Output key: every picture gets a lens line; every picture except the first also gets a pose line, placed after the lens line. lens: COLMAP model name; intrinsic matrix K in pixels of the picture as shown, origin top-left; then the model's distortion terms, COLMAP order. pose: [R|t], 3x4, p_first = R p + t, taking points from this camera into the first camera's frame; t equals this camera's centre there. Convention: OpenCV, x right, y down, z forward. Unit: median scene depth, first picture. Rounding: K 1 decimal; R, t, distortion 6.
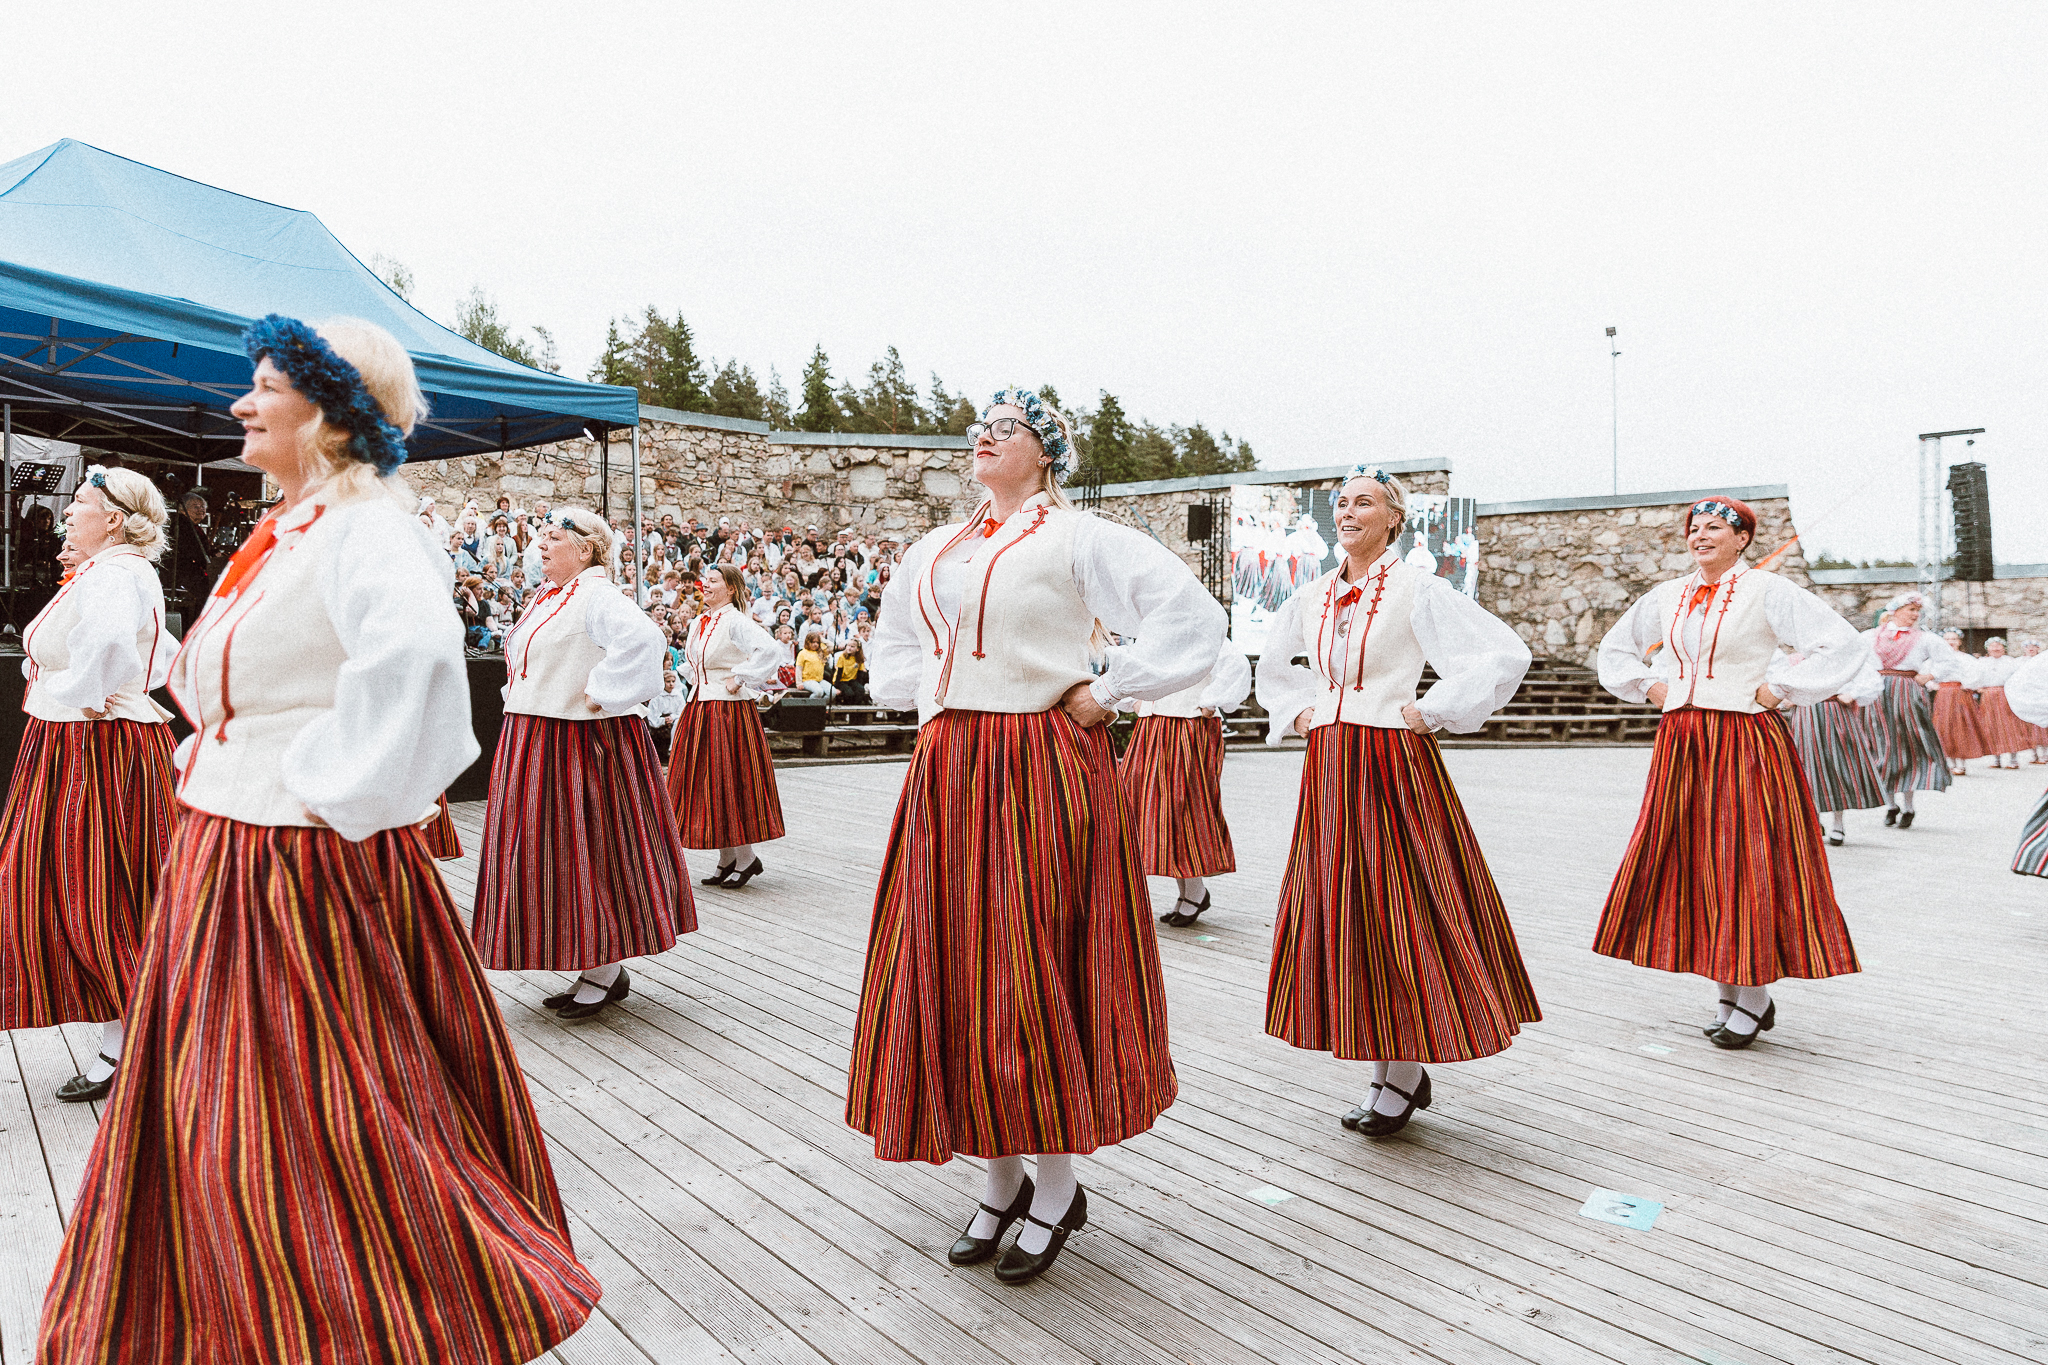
lens RADIAL K [[1353.8, 0, 1016.1], [0, 1353.8, 666.6], [0, 0, 1]] dist [0.007798, -0.002578]
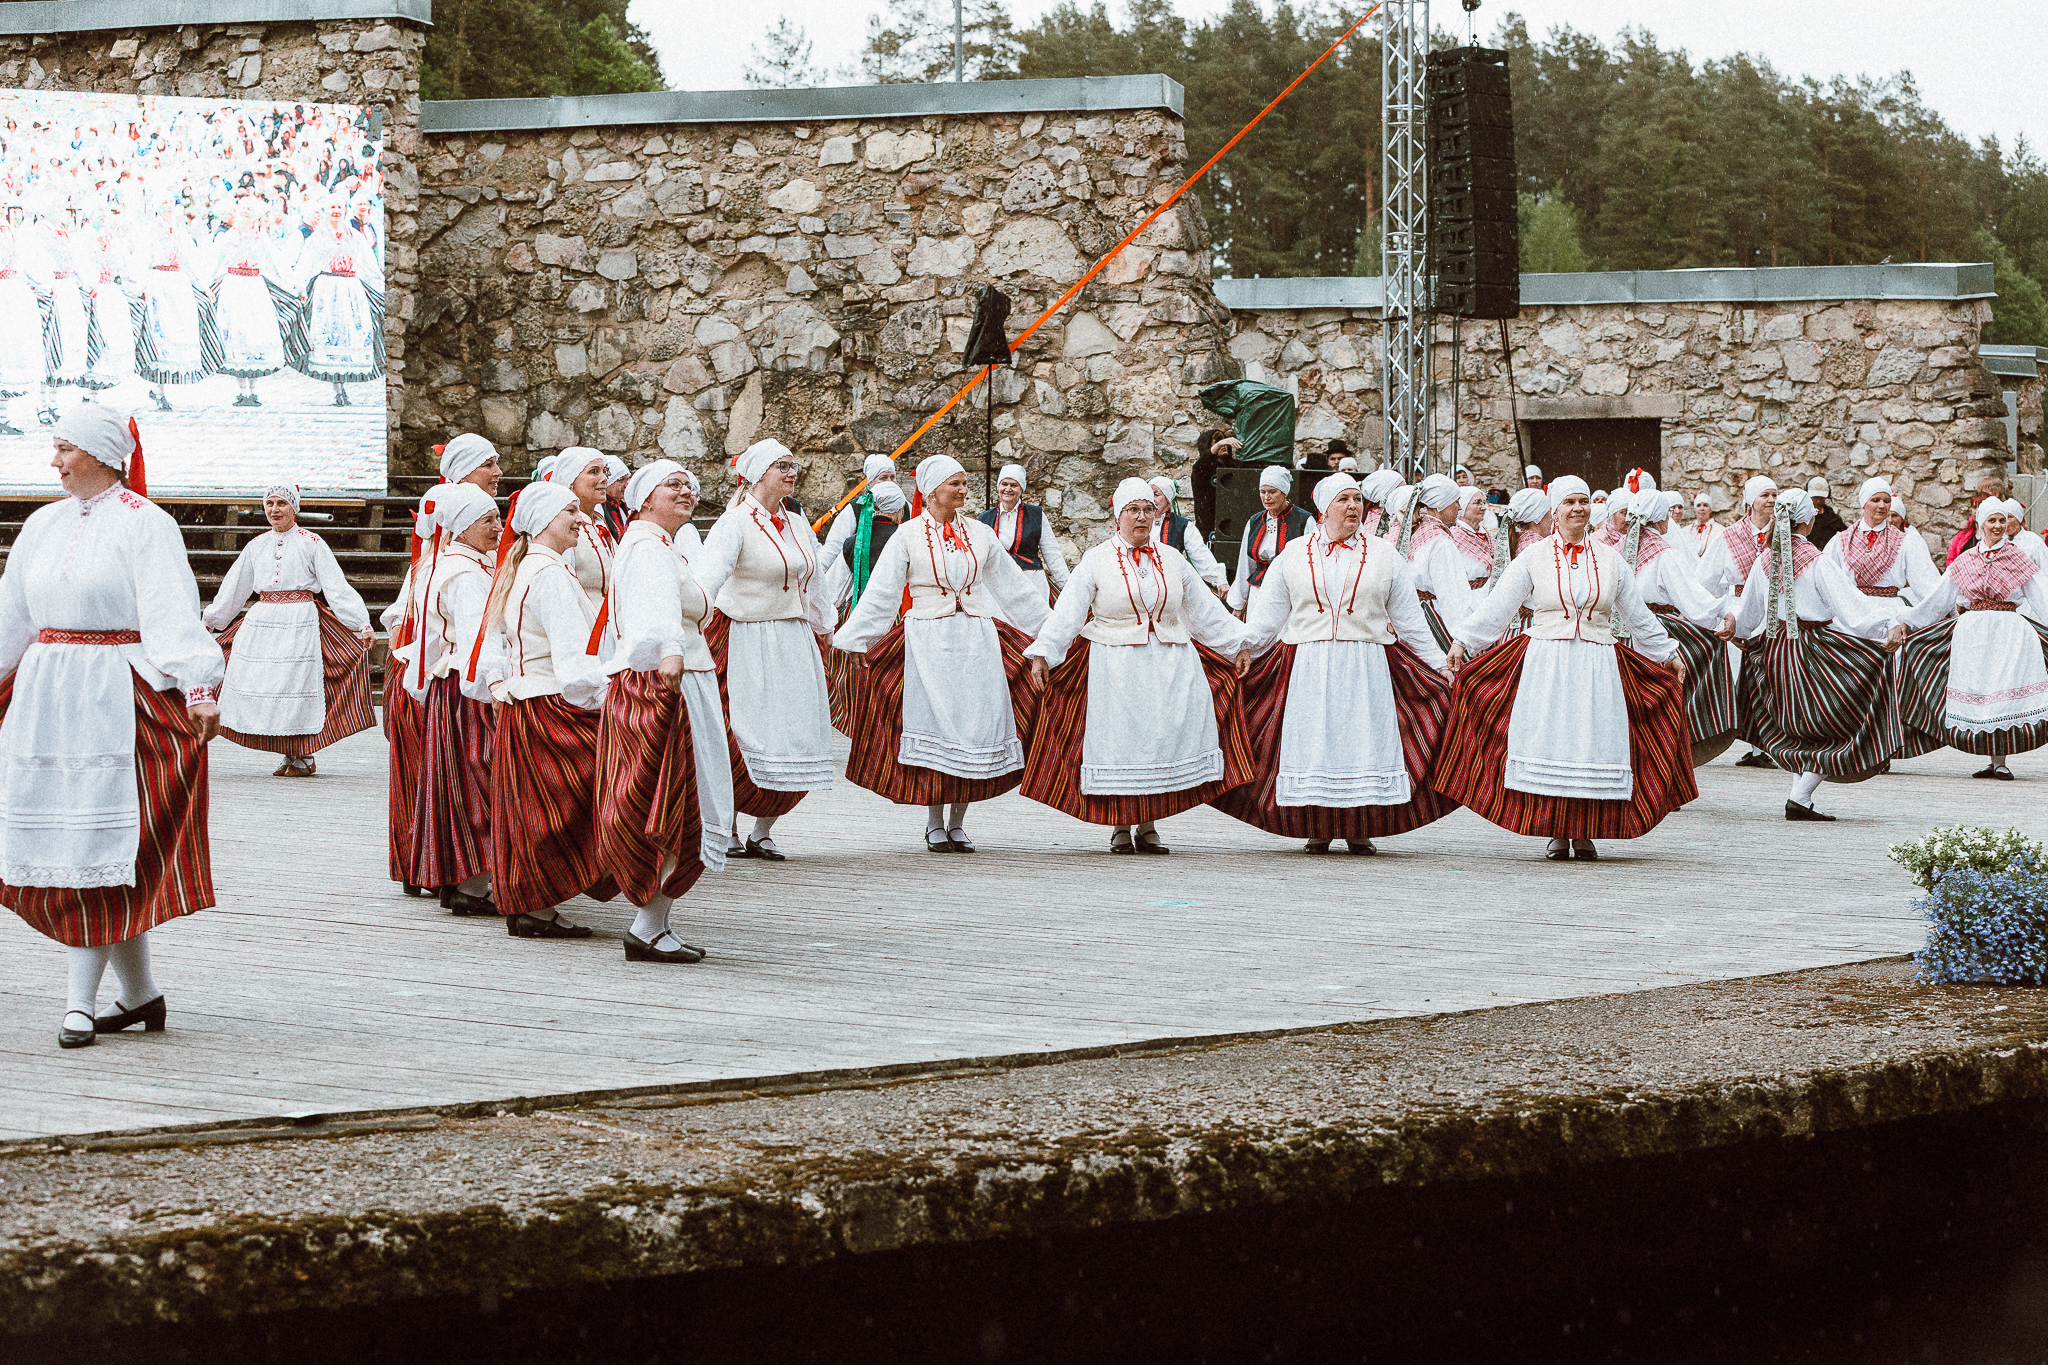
lens RADIAL K [[4696.1, 0, 1024.0], [0, 4696.1, 682.5], [0, 0, 1]] dist [-0.012556, -0.568410]
pose [[0.969661, -0.015754, 0.243946, 0.154043], [0.006119, 0.999173, 0.040203, -0.005256], [-0.244377, -0.037491, 0.968955, -0.371742]]
